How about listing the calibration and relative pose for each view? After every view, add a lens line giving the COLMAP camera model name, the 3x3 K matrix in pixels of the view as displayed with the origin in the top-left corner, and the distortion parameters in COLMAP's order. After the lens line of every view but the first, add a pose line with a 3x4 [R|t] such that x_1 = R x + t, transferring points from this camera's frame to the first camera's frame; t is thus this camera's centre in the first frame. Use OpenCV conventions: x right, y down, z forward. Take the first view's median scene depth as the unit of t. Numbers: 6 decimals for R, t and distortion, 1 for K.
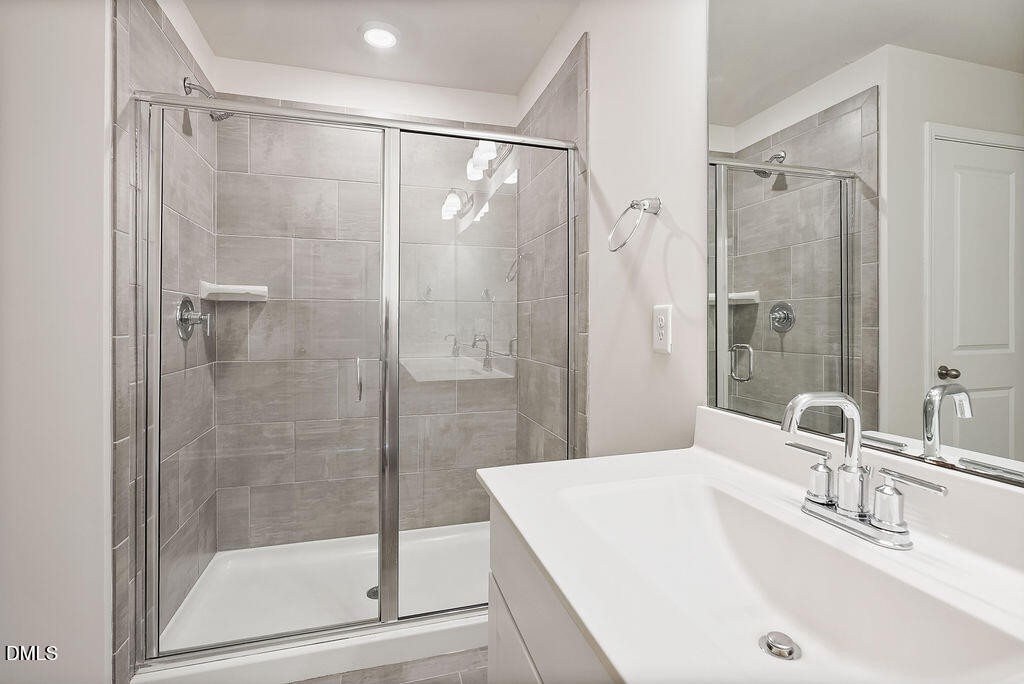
lens RADIAL K [[470.1, 0, 513.8], [0, 470.1, 321.3], [0, 0, 1]] dist [-0.005410, 0.000386]
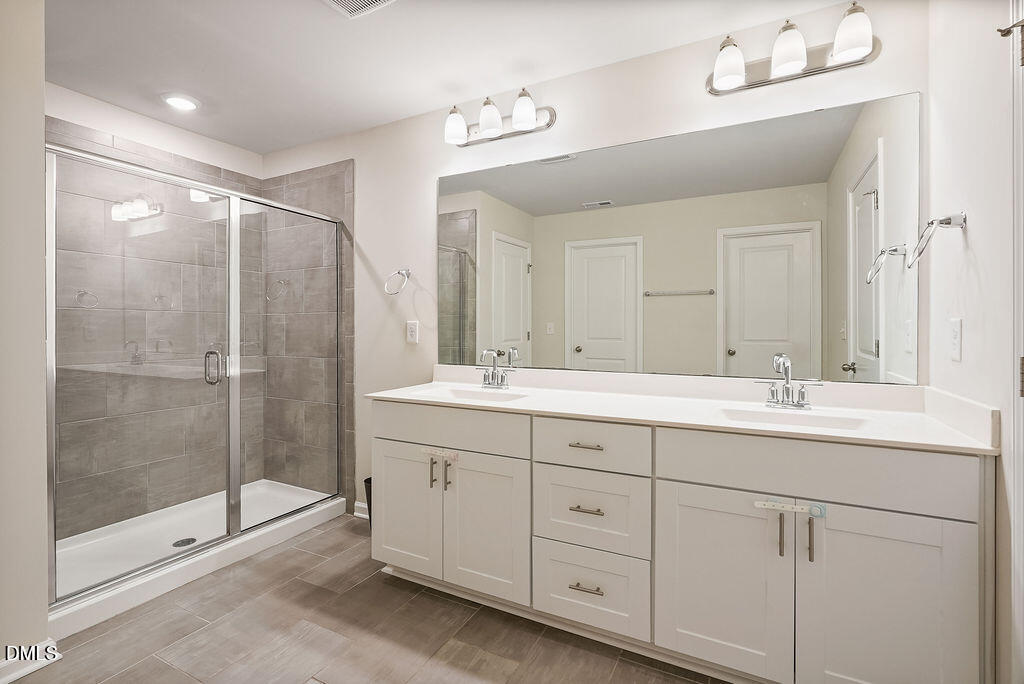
lens RADIAL K [[470.1, 0, 511.8], [0, 470.1, 334.2], [0, 0, 1]] dist [-0.005410, 0.000386]
pose [[0.691265, -0.009637, 0.722537, -0.544254], [0.000212, 0.999914, 0.013134, -0.001701], [-0.722601, -0.008926, 0.691207, -0.475926]]
